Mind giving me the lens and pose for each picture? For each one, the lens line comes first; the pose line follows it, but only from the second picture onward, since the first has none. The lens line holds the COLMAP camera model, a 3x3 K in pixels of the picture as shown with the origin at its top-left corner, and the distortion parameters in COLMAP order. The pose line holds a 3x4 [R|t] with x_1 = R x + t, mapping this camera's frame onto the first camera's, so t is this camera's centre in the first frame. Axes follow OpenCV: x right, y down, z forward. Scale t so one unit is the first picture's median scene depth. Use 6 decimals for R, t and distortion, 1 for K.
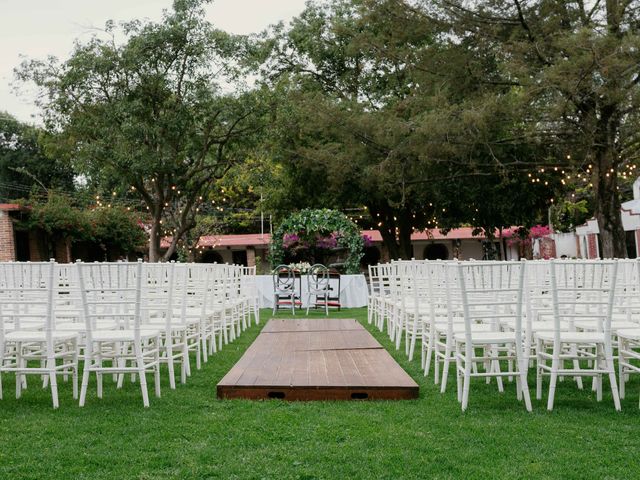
lens RADIAL K [[2558.6, 0, 320.0], [0, 2558.6, 240.0], [0, 0, 1]] dist [0.099340, 1.308055]
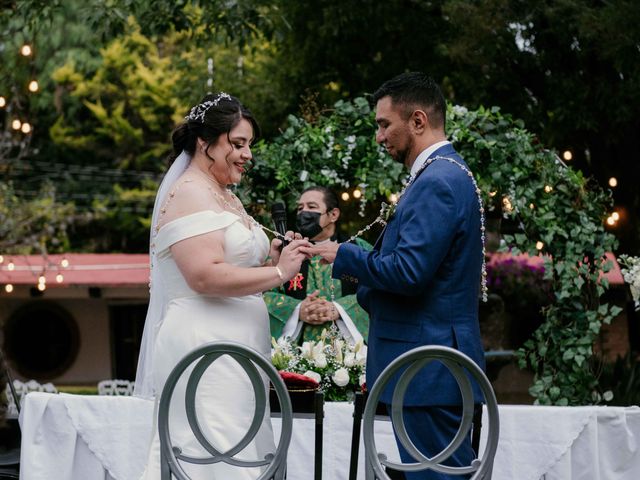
lens RADIAL K [[2558.6, 0, 320.0], [0, 2558.6, 240.0], [0, 0, 1]] dist [0.099340, 1.308055]
pose [[0.999508, 0.027528, -0.015000, -0.004777], [-0.028082, 0.998881, -0.038054, 0.008257], [0.013935, 0.038456, 0.999163, 0.745943]]
